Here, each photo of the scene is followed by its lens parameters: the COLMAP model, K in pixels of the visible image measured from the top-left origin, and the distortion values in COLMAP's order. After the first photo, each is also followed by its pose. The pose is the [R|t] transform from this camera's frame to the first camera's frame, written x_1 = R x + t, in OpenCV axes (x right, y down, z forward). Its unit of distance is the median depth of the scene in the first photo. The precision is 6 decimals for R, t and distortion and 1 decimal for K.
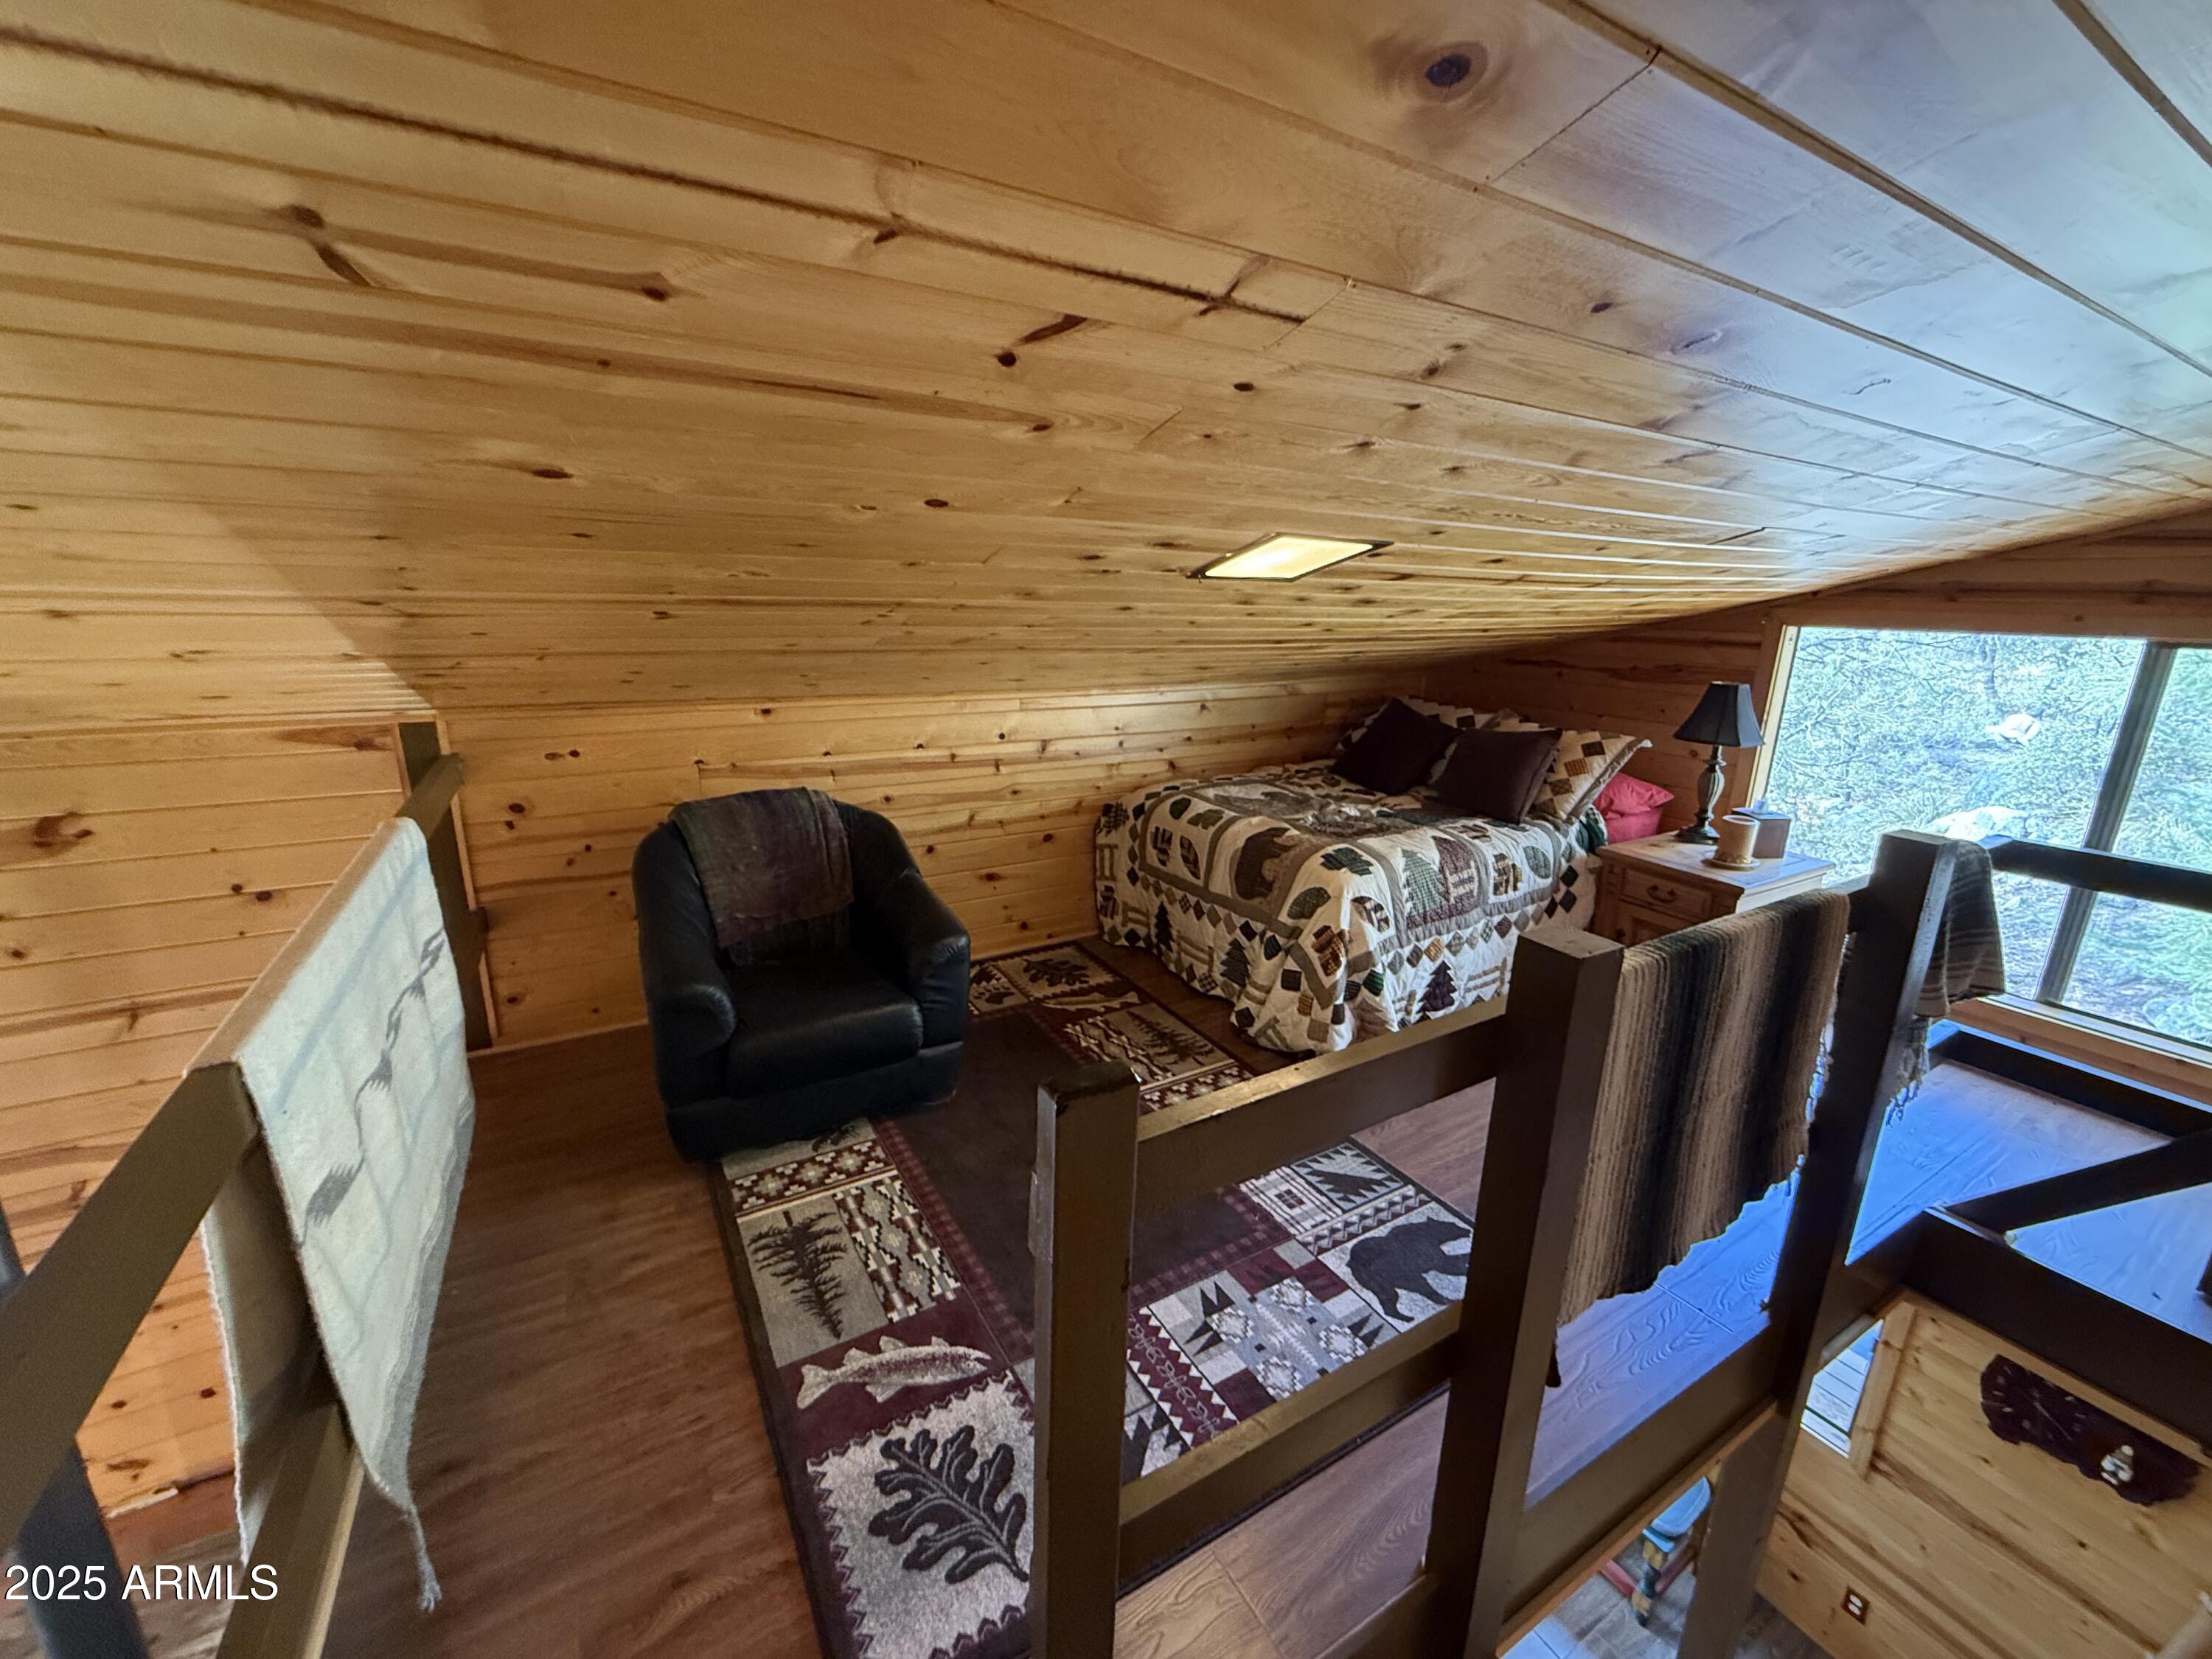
lens RADIAL K [[876.6, 0, 1096.3], [0, 876.6, 831.7], [0, 0, 1]] dist [-0.001150, -0.000154]
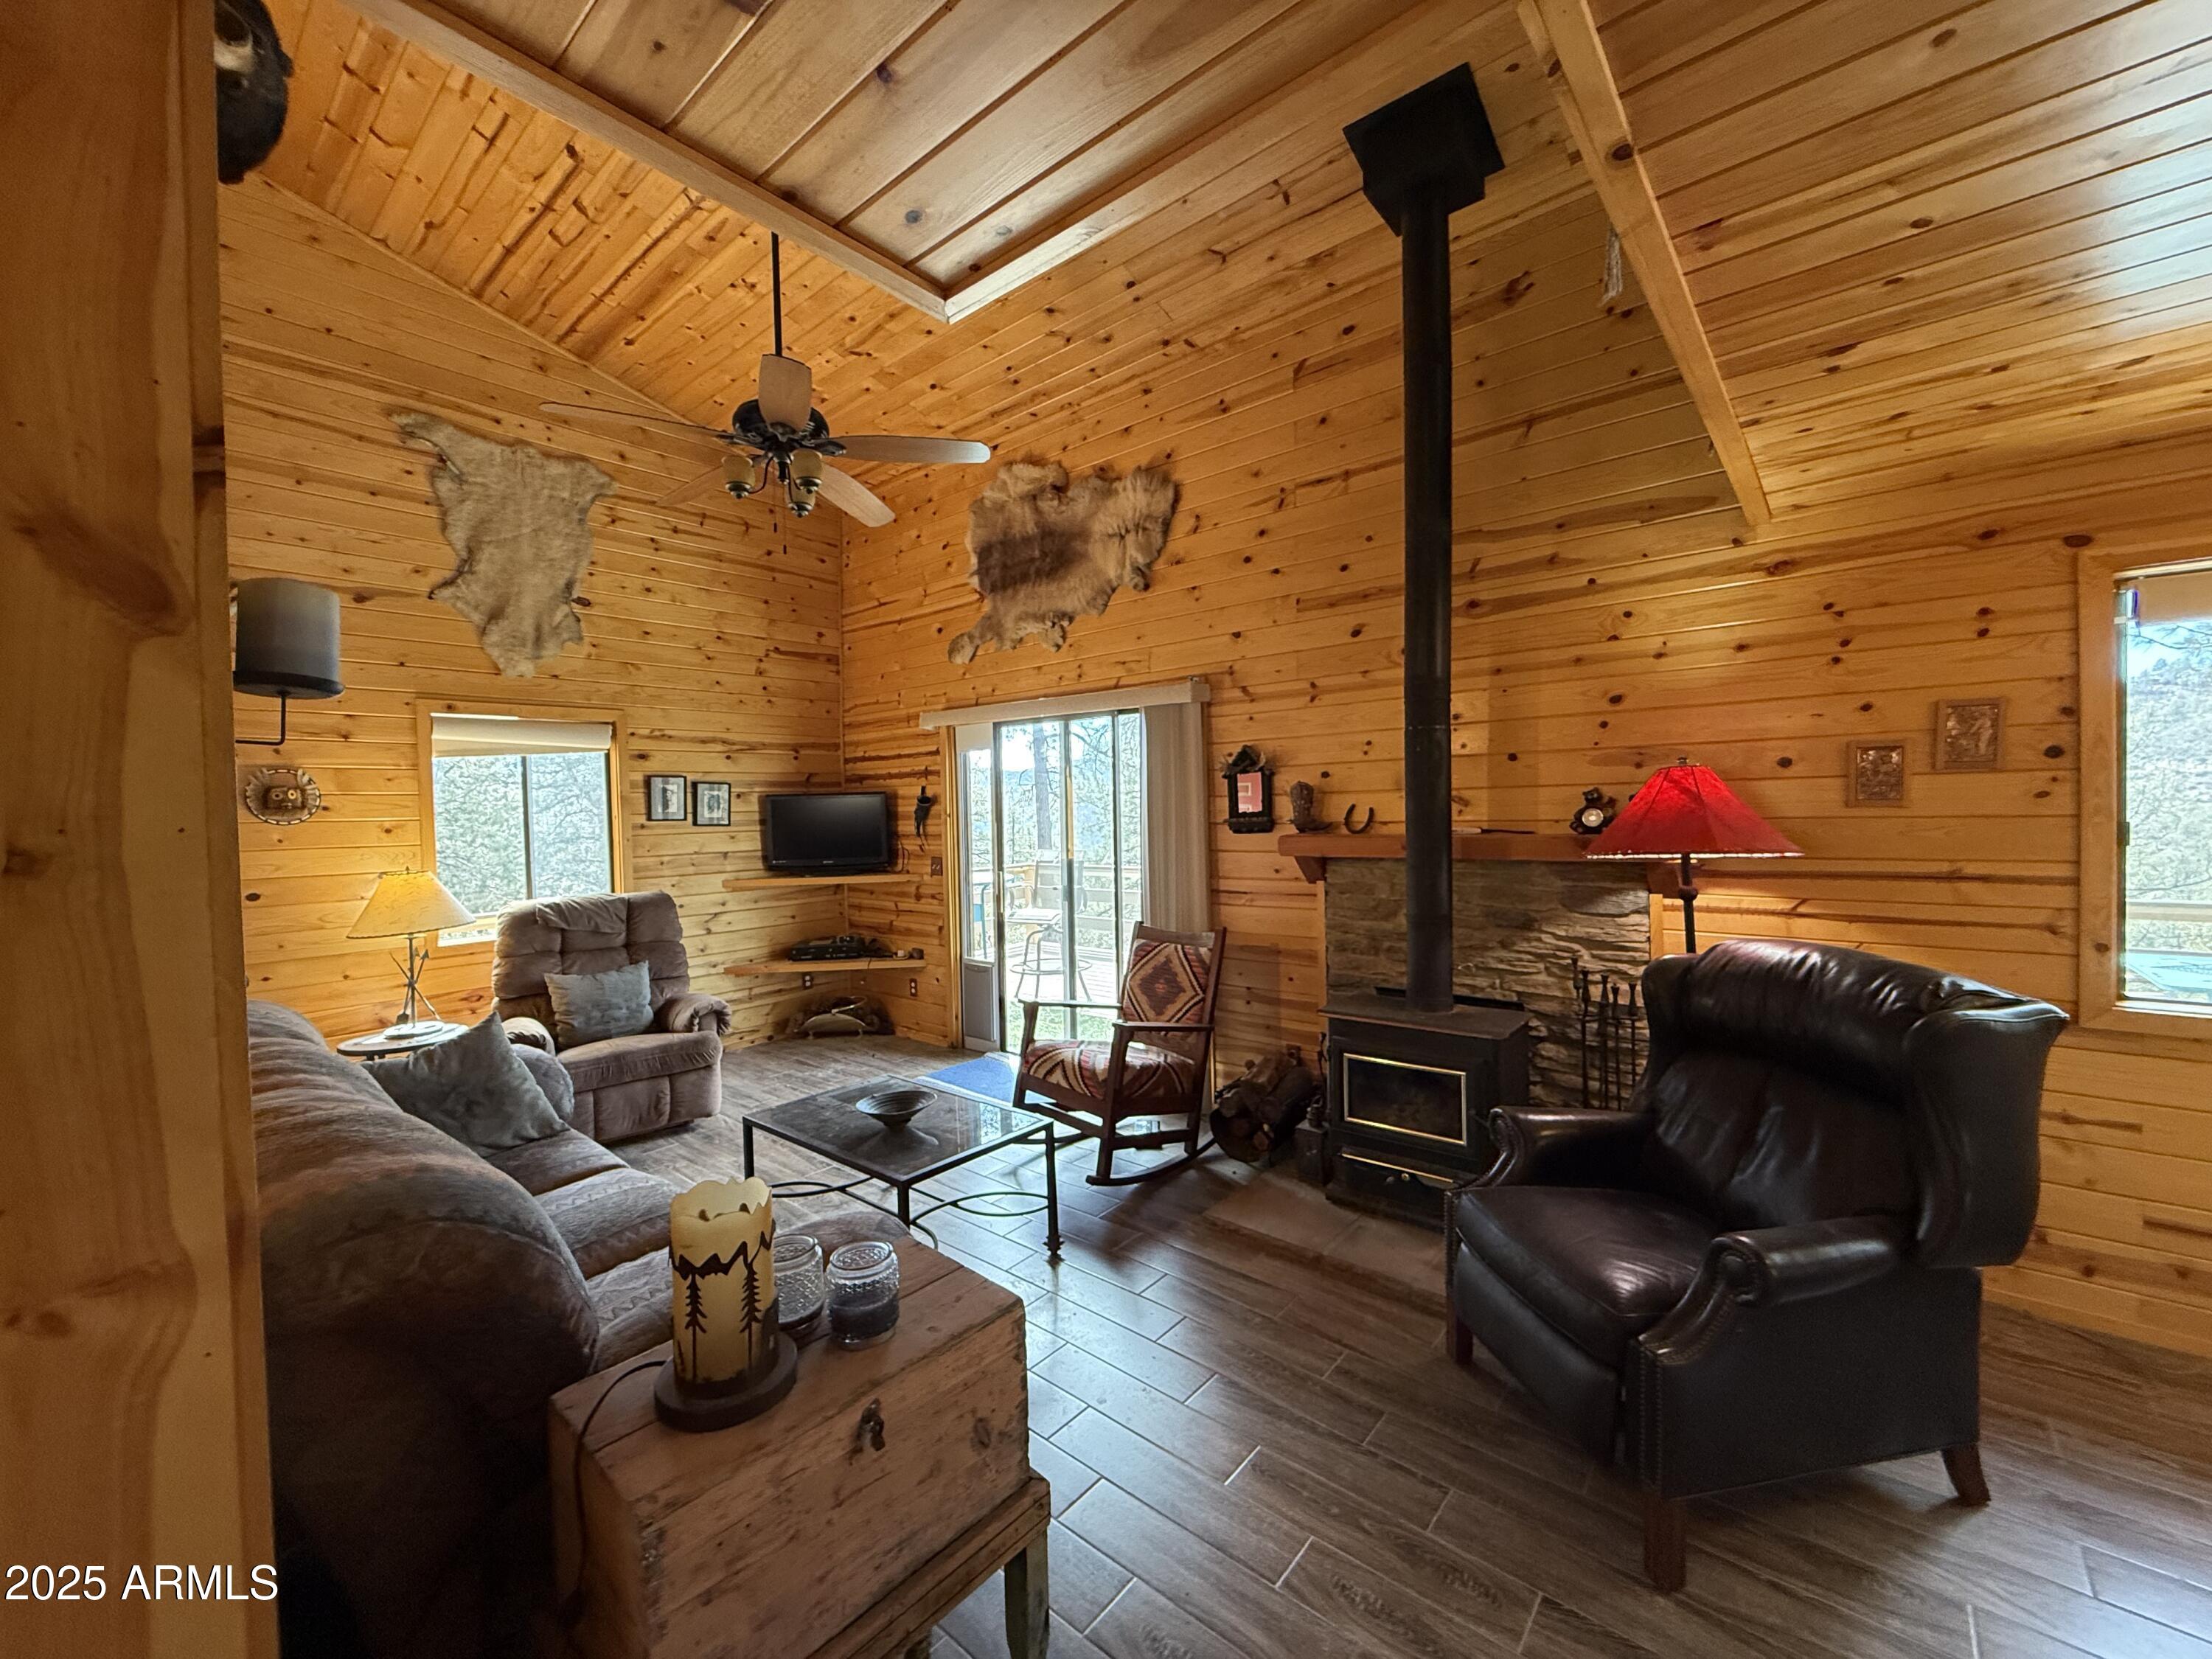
lens RADIAL K [[876.6, 0, 1103.6], [0, 876.6, 827.9], [0, 0, 1]] dist [-0.001150, -0.000154]
pose [[0.335971, -0.004540, -0.941861, -0.030925], [-0.216845, 0.972753, -0.082039, 0.867962], [0.916571, 0.231800, 0.325832, 0.073474]]
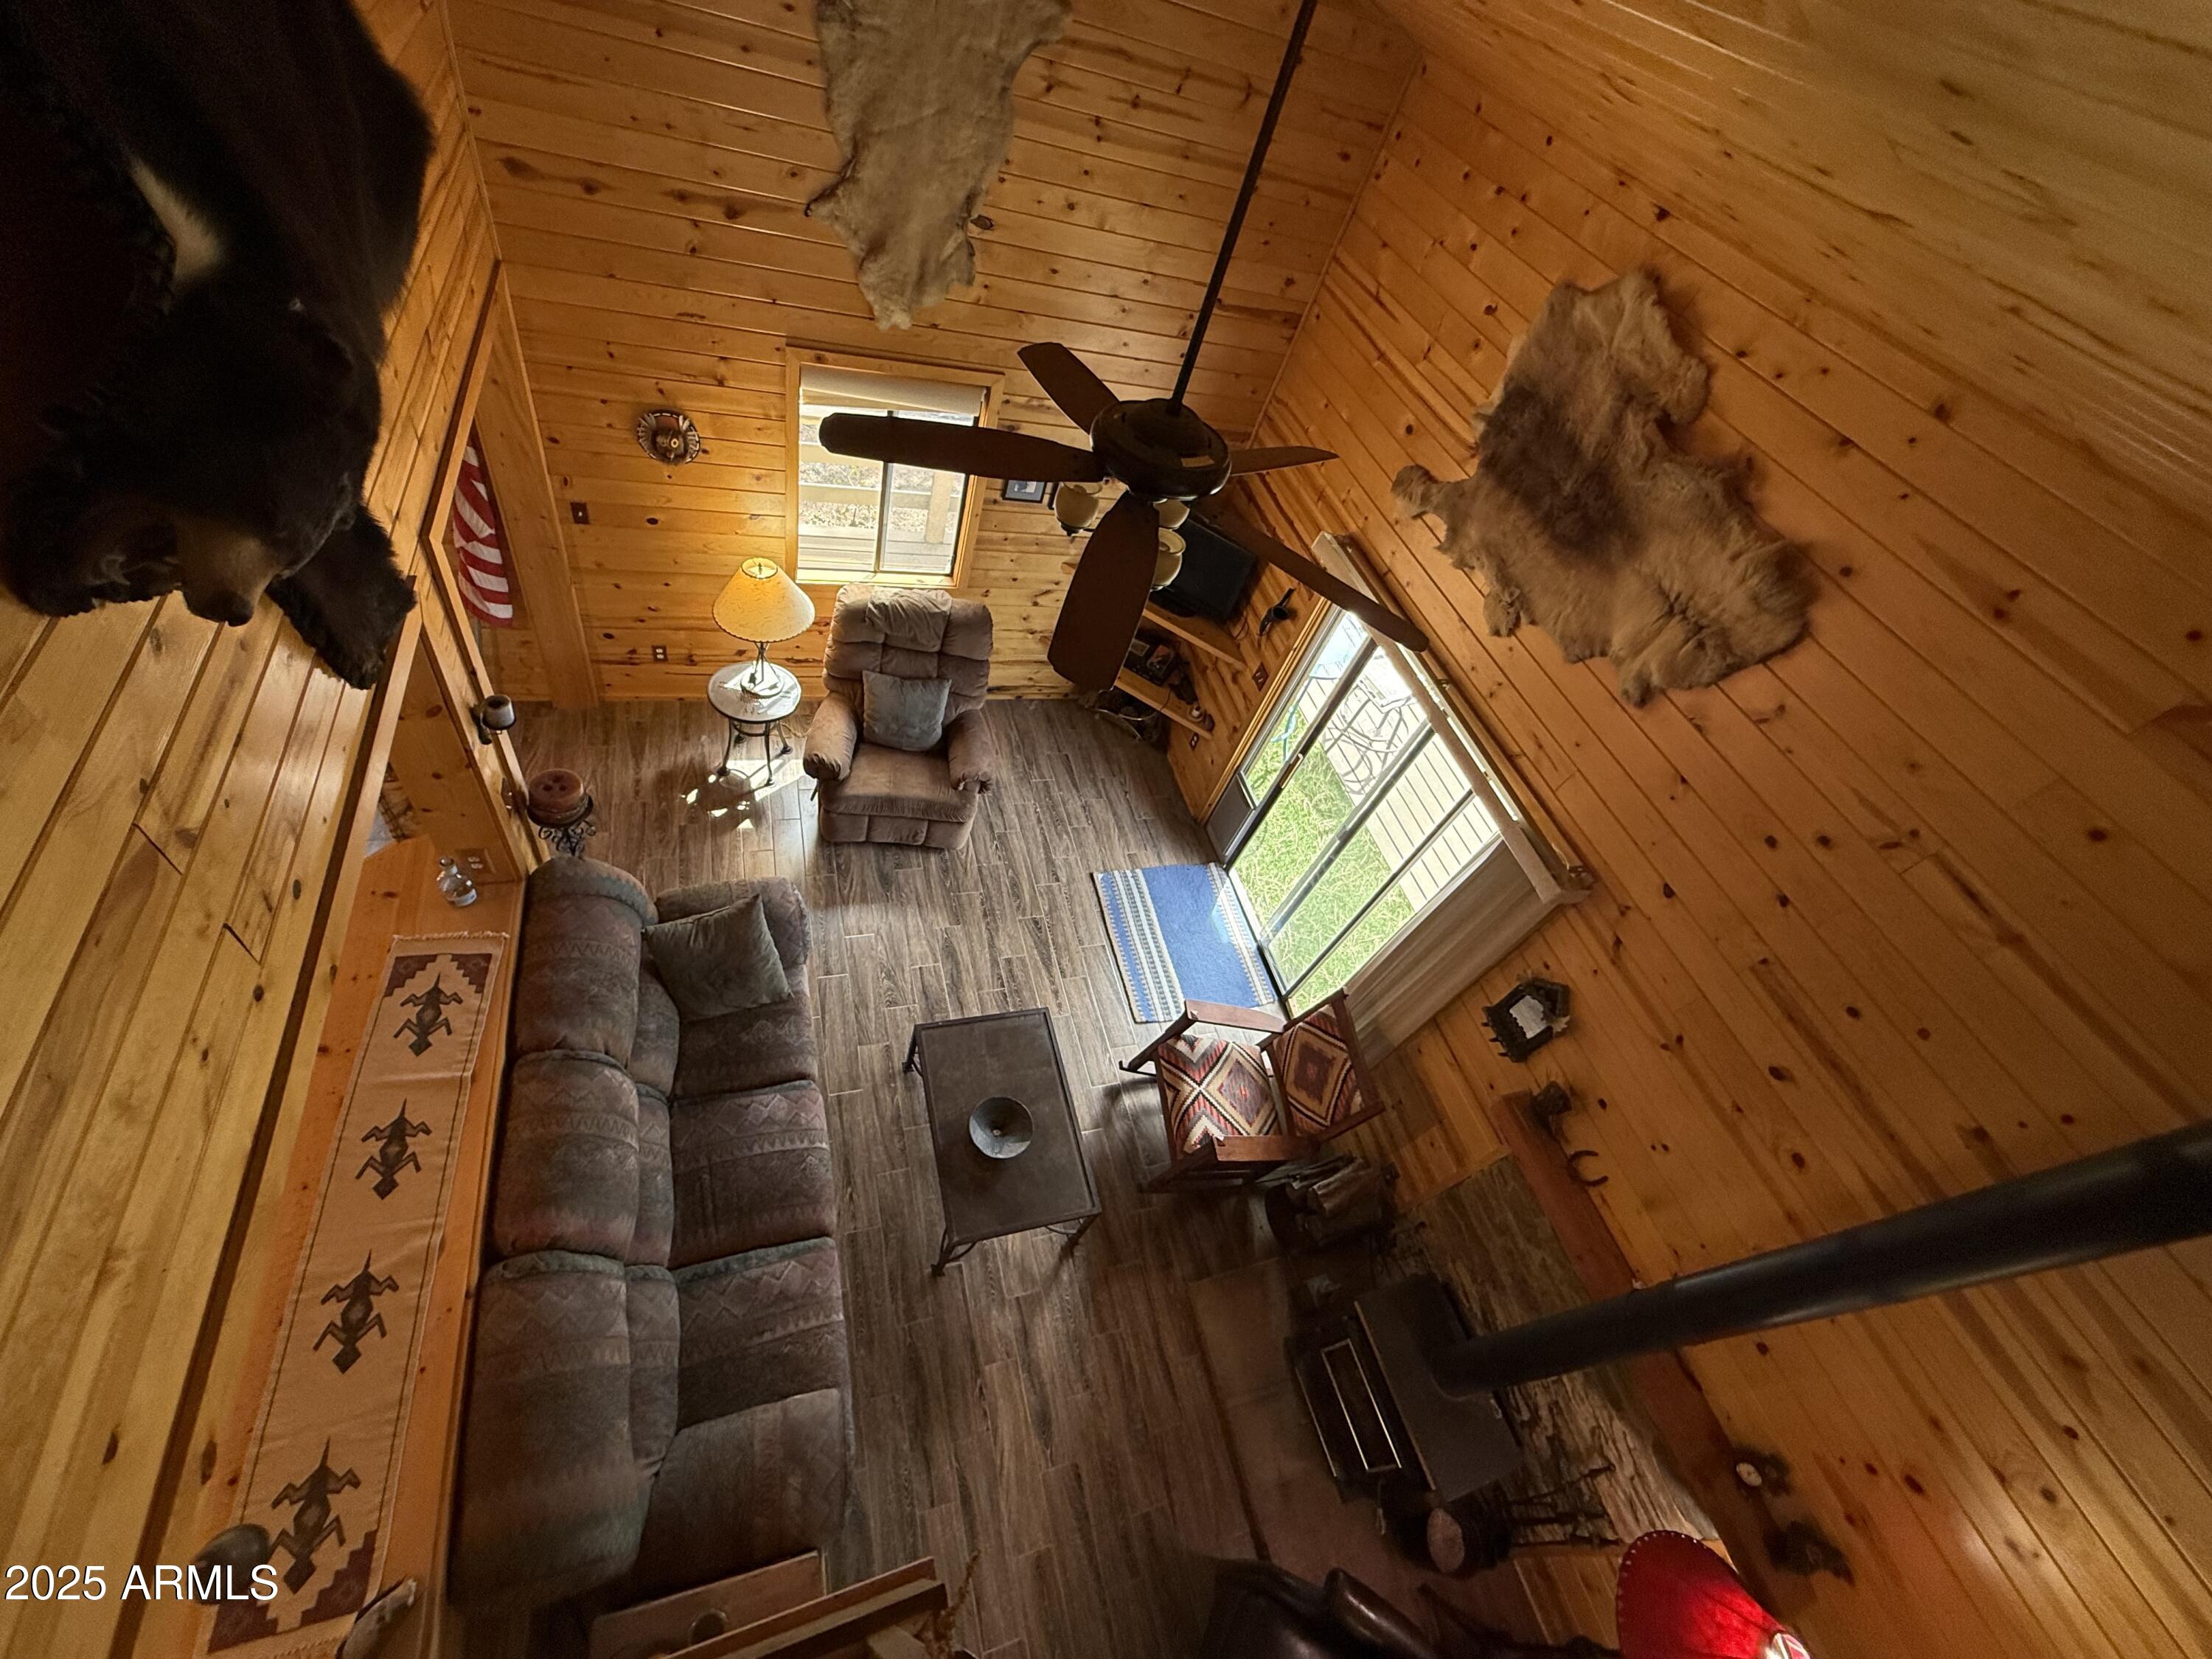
lens RADIAL K [[876.6, 0, 1103.9], [0, 876.6, 827.0], [0, 0, 1]] dist [-0.001150, -0.000154]
pose [[-0.221833, 0.696155, -0.682758, -0.529609], [-0.504935, 0.516997, 0.691198, 0.035946], [0.834165, 0.498079, 0.236826, -0.116633]]
